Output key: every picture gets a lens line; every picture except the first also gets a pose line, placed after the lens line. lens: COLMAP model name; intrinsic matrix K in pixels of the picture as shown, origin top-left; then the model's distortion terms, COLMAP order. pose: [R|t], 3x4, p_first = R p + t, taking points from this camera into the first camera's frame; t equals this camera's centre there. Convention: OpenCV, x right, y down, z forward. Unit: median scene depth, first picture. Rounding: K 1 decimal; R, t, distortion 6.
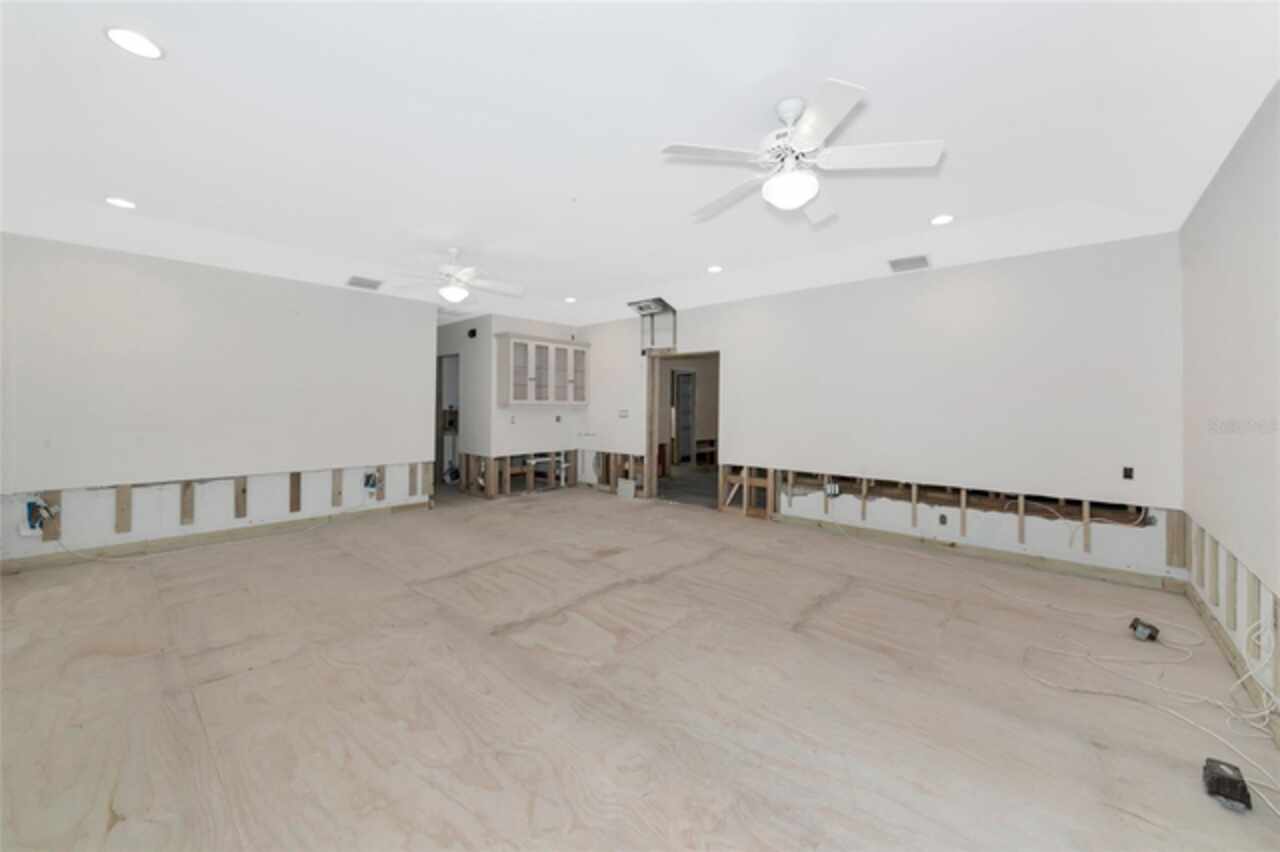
lens RADIAL K [[476.0, 0, 650.2], [0, 476.0, 403.5], [0, 0, 1]] dist [-0.009981, 0.000205]
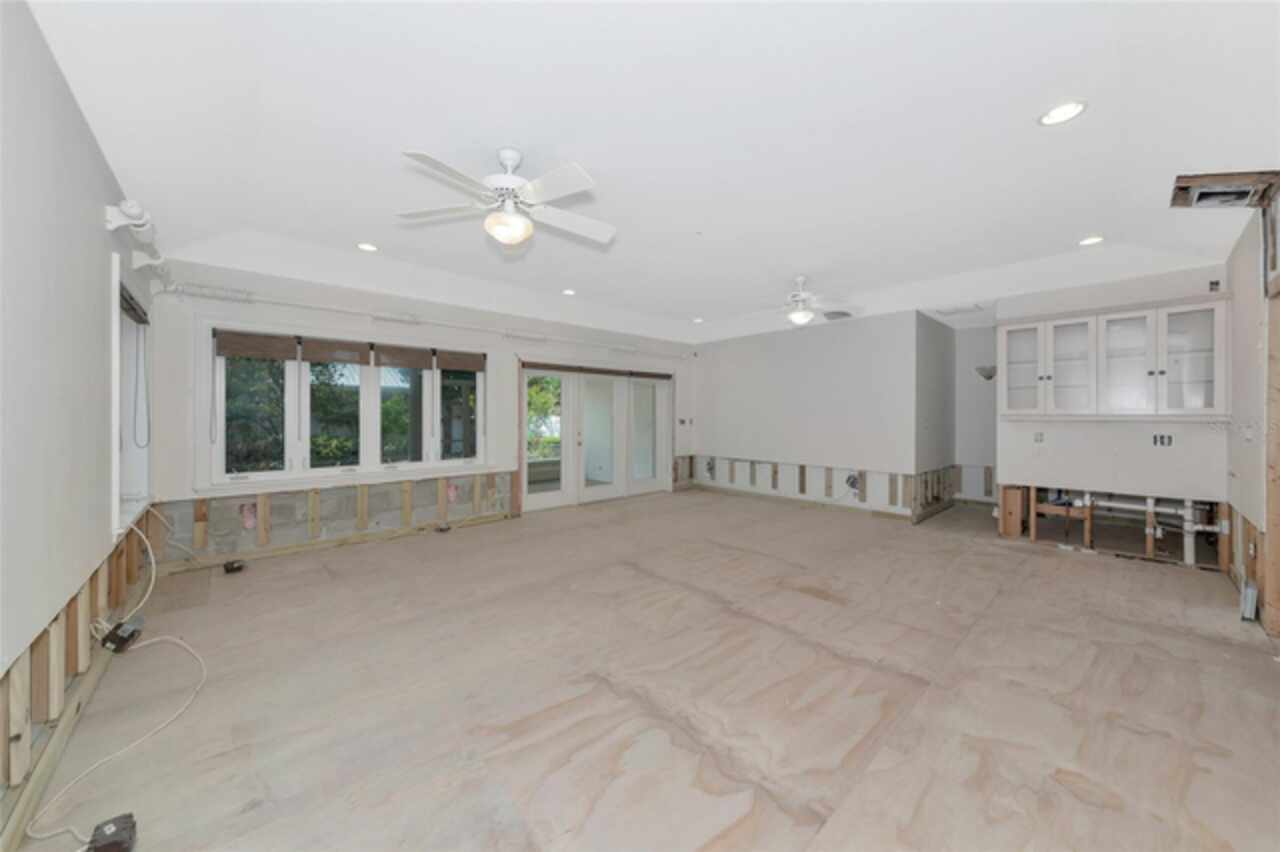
lens RADIAL K [[459.2, 0, 640.7], [0, 459.2, 418.7], [0, 0, 1]] dist [-0.003750, 0.000215]
pose [[-0.107575, 0.001207, -0.994196, 0.656130], [0.003689, 0.999993, 0.000815, 0.006082], [0.994190, -0.003580, -0.107578, 0.688858]]
